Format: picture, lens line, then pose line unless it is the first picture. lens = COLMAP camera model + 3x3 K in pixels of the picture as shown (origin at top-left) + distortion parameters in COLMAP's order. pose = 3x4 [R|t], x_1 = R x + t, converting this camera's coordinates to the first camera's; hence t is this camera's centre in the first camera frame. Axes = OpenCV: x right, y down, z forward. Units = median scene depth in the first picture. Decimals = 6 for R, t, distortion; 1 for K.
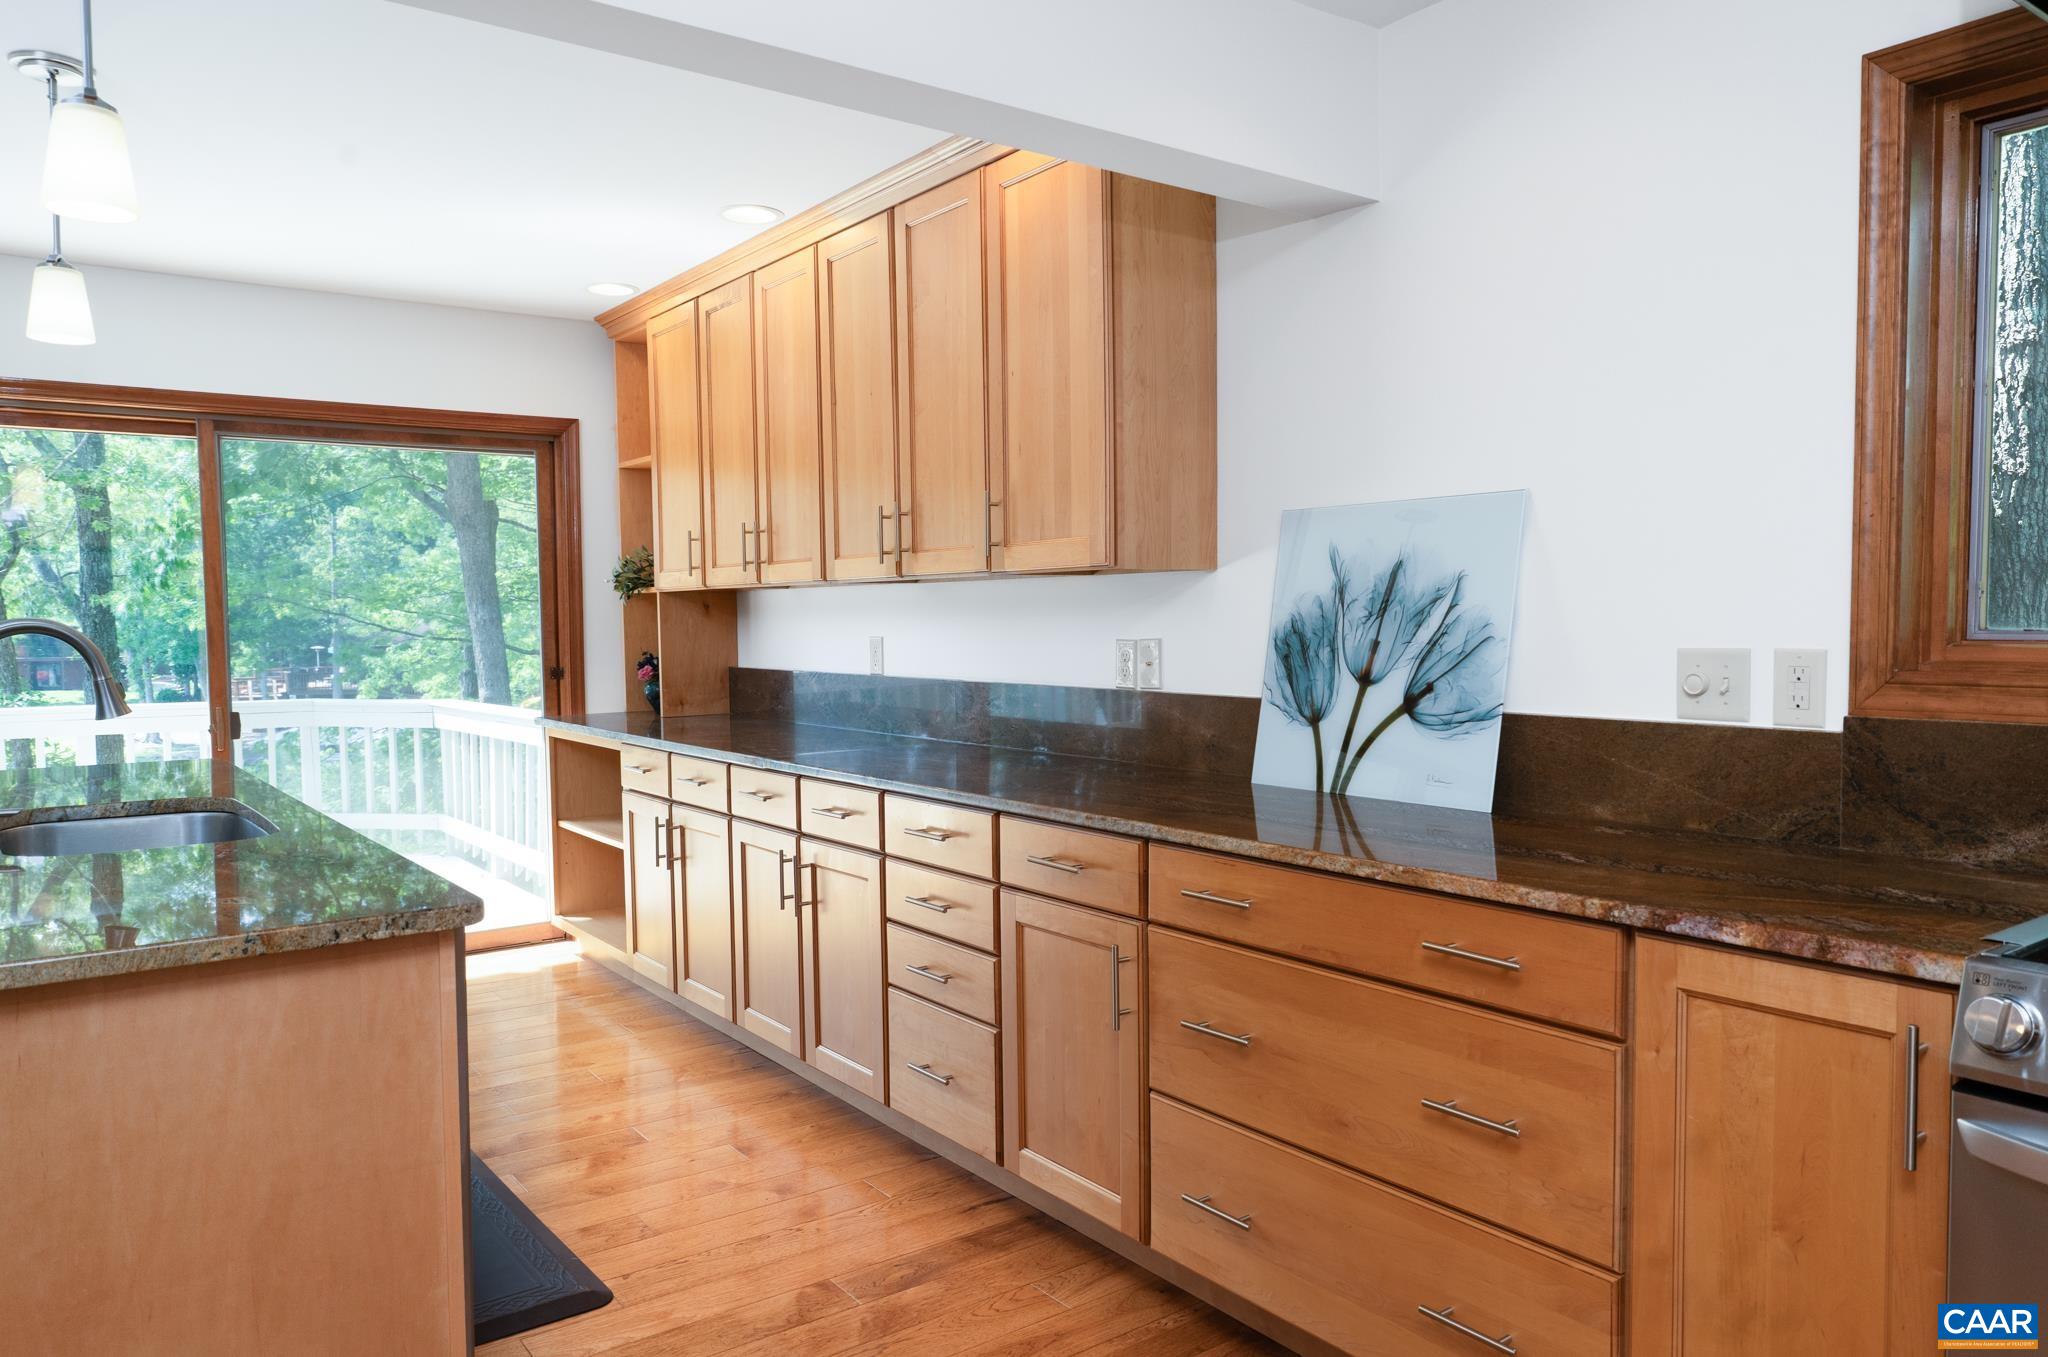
lens RADIAL K [[1395.4, 0, 1024.0], [0, 1395.4, 678.5], [0, 0, 1]] dist [-0.001817, 0.006097]
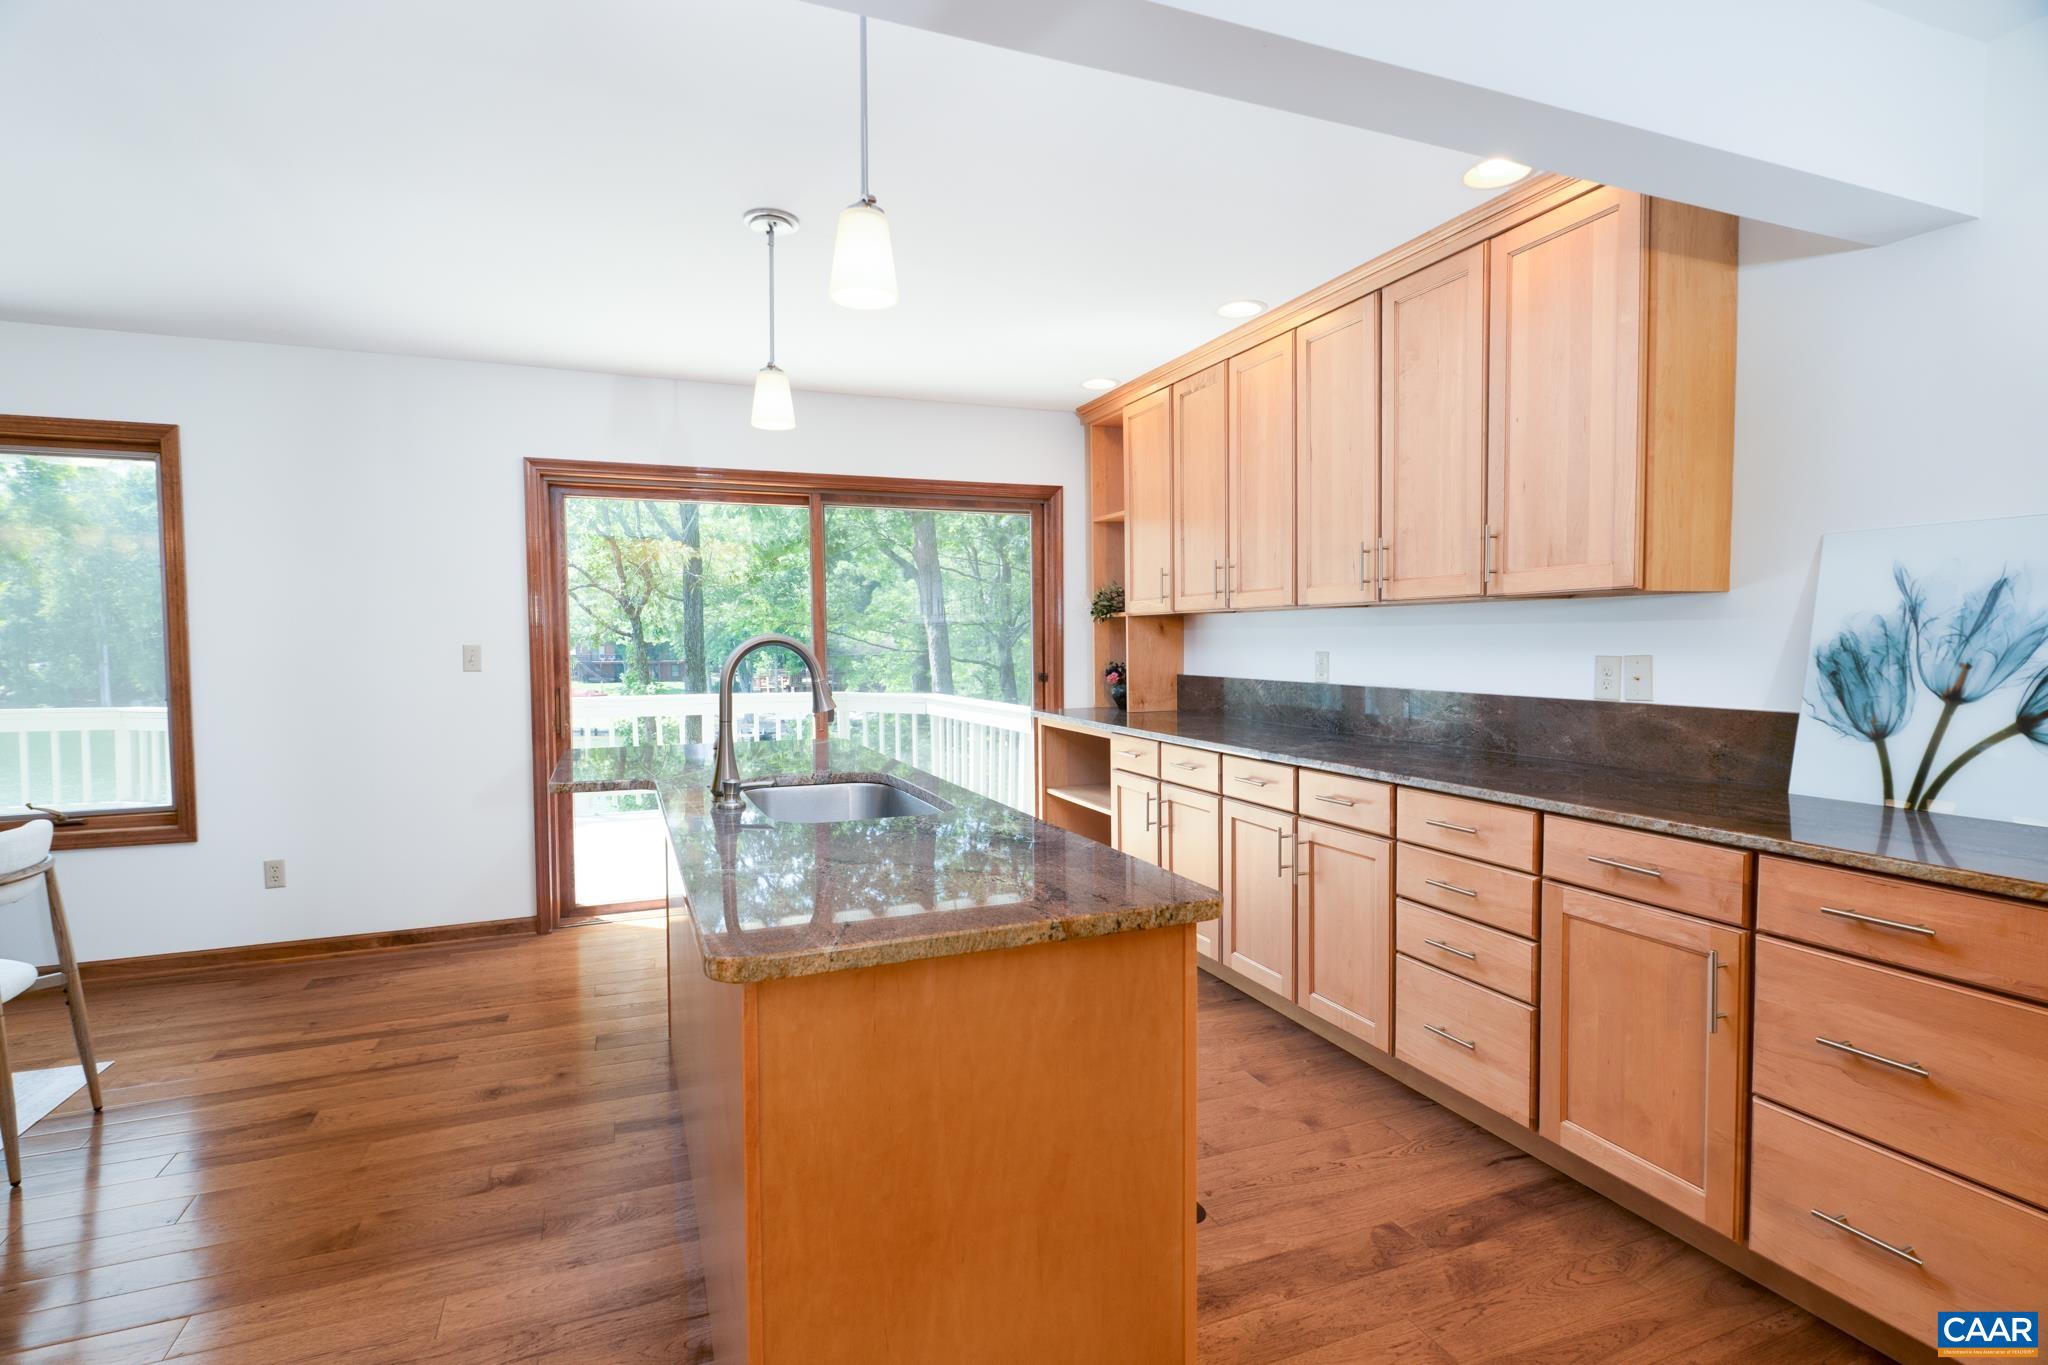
lens RADIAL K [[993.0, 0, 1024.0], [0, 993.0, 682.5], [0, 0, 1]] dist [0.001251, 0.000810]
pose [[0.969186, 0.014770, -0.245888, -0.208315], [-0.014427, 0.999891, 0.003199, -0.002643], [0.245908, 0.000447, 0.969293, 0.130537]]
